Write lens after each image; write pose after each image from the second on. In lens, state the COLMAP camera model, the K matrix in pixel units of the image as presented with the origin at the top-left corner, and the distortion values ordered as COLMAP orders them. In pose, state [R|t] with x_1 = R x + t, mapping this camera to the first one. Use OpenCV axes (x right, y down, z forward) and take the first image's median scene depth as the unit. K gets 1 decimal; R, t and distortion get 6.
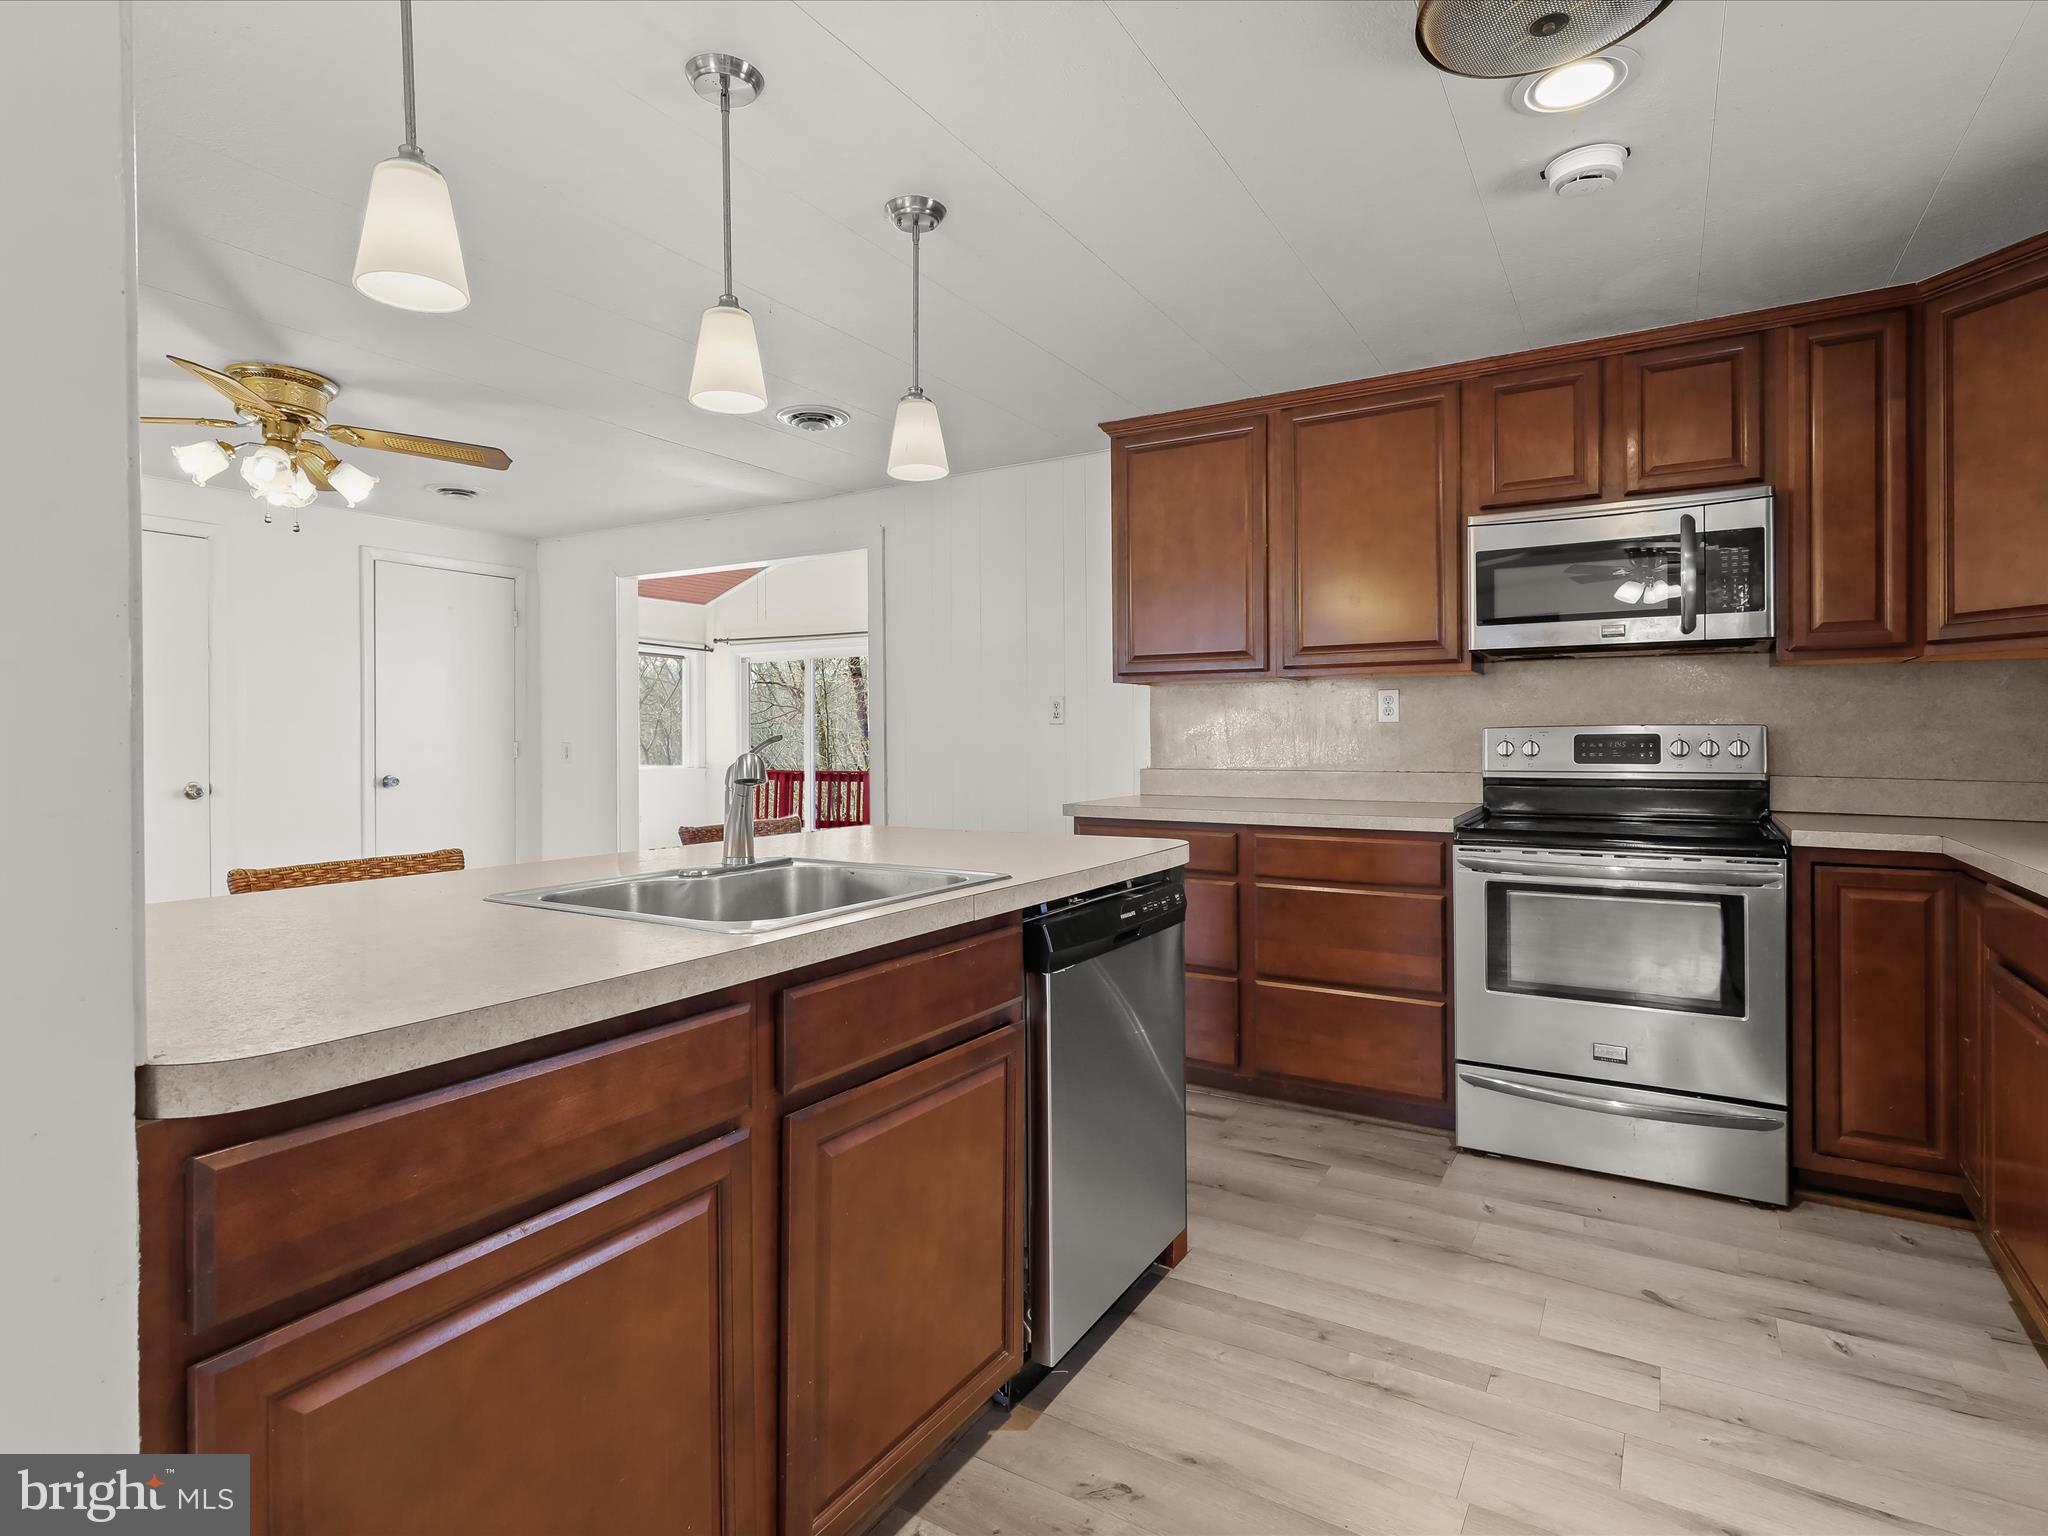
lens RADIAL K [[1074.9, 0, 1012.4], [0, 1074.9, 737.2], [0, 0, 1]] dist [-0.007267, 0.004163]
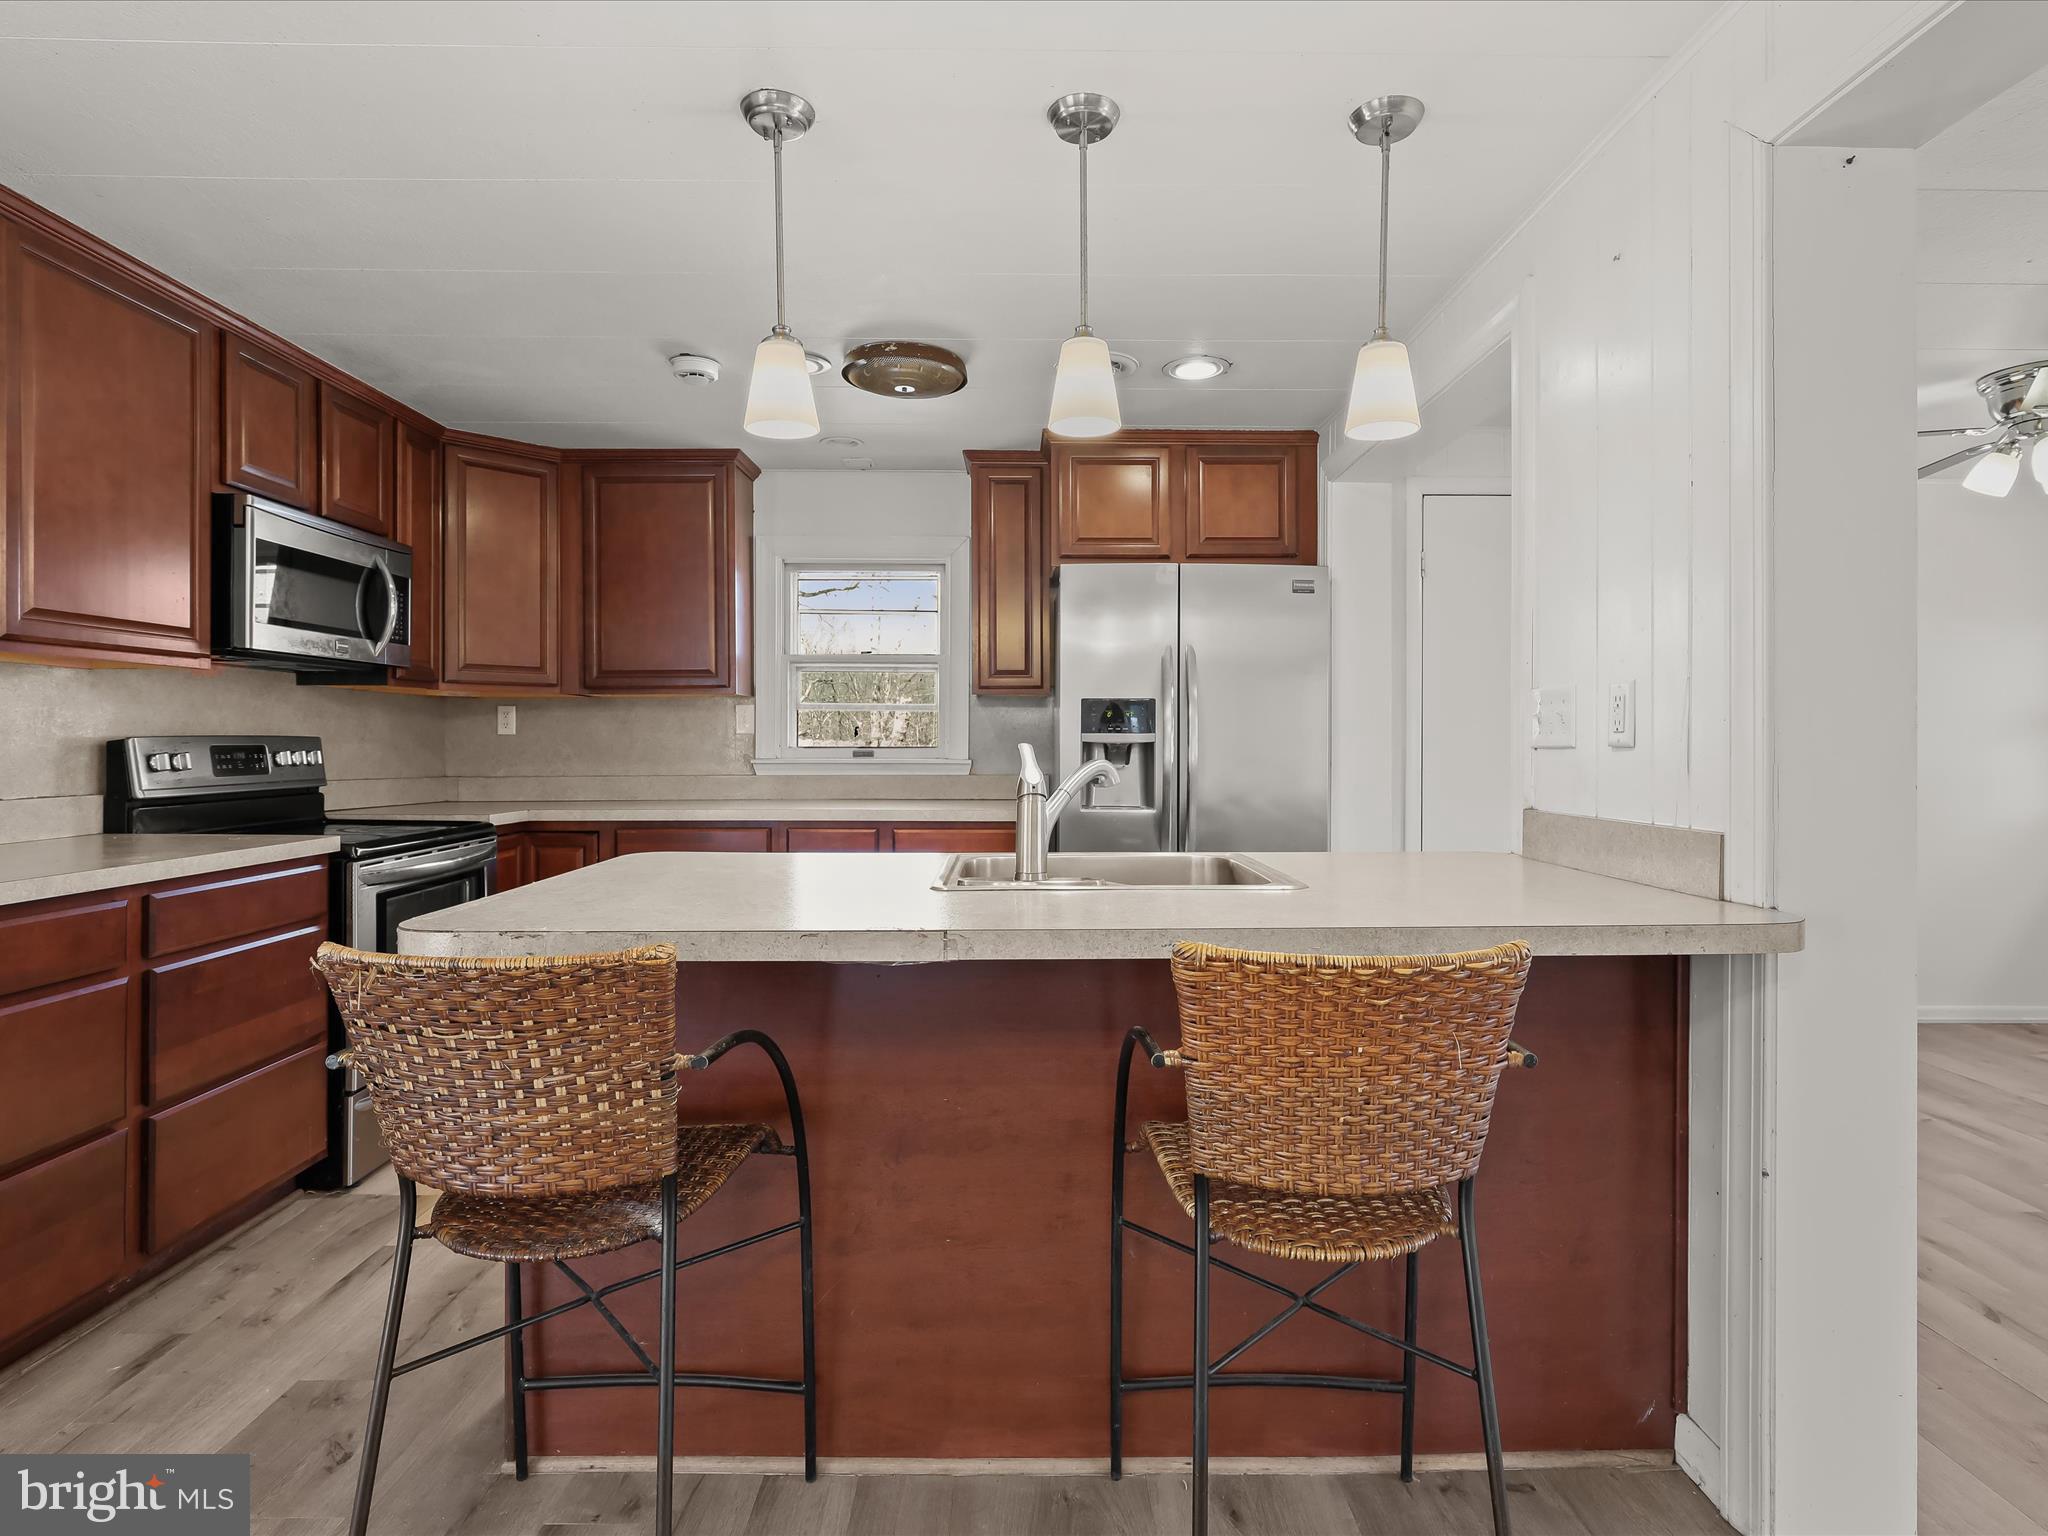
lens RADIAL K [[1074.9, 0, 1022.1], [0, 1074.9, 737.1], [0, 0, 1]] dist [-0.007267, 0.004163]
pose [[-0.529383, 0.007091, 0.848353, -0.701644], [0.003170, 0.999975, -0.006380, -0.001758], [-0.848377, -0.000688, -0.529392, 1.013583]]
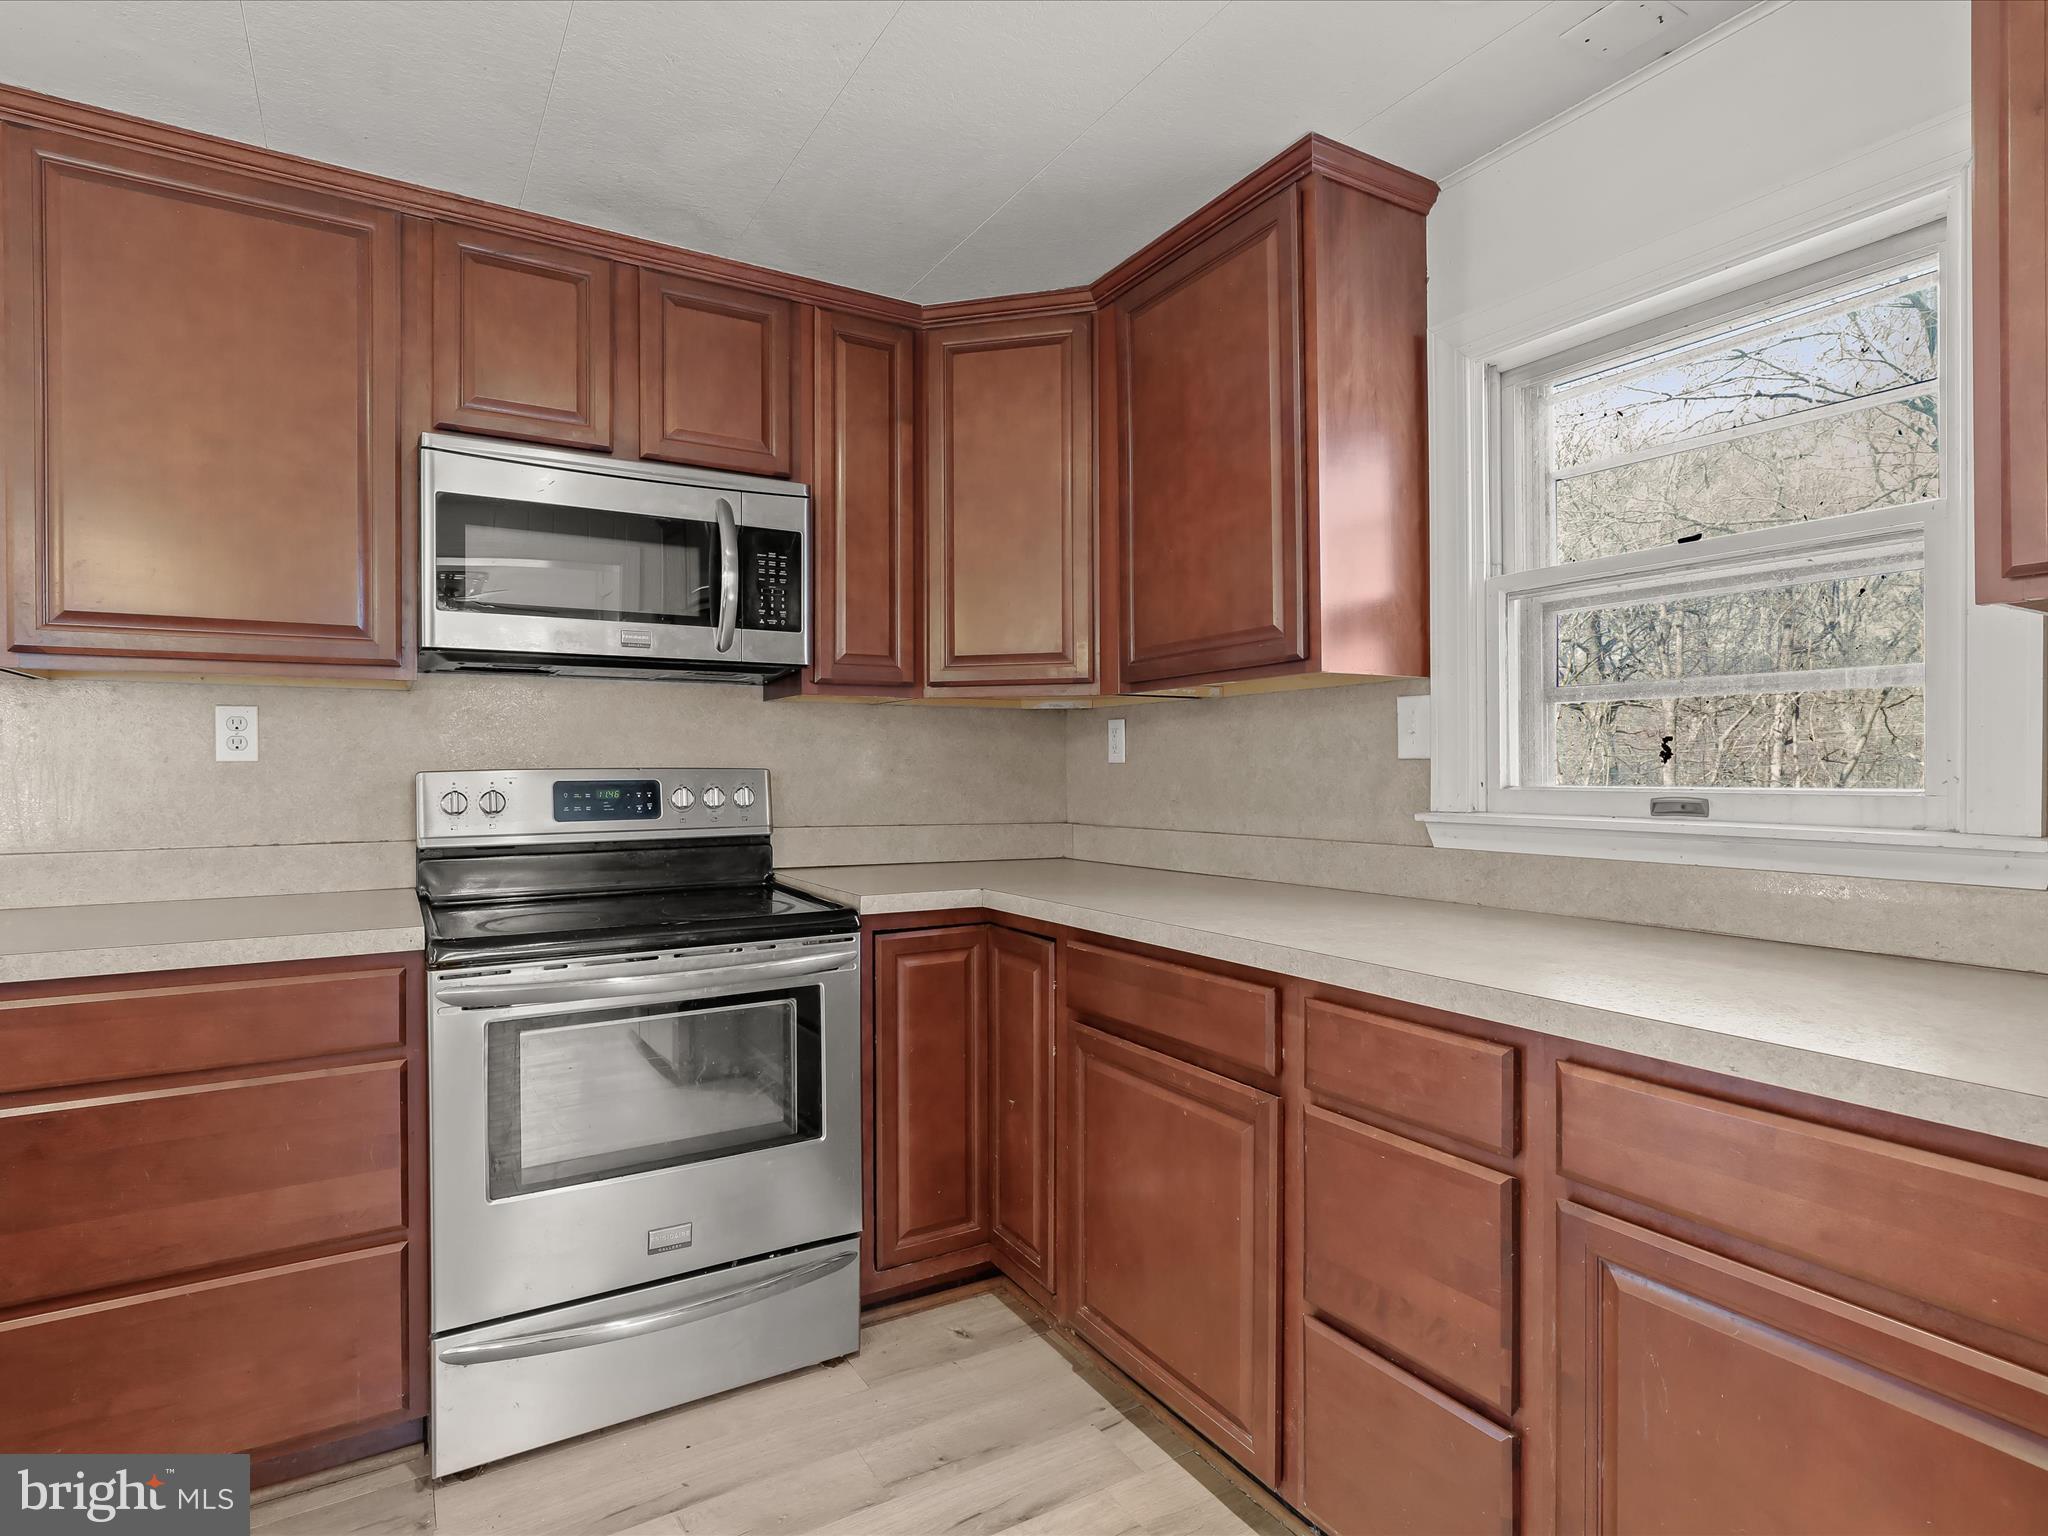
lens RADIAL K [[1074.9, 0, 1025.3], [0, 1074.9, 767.0], [0, 0, 1]] dist [-0.007267, 0.004163]
pose [[0.459785, 0.003855, 0.888022, 0.037820], [0.002629, 0.999980, -0.005702, -0.007833], [-0.888026, 0.004956, 0.459766, 0.443536]]
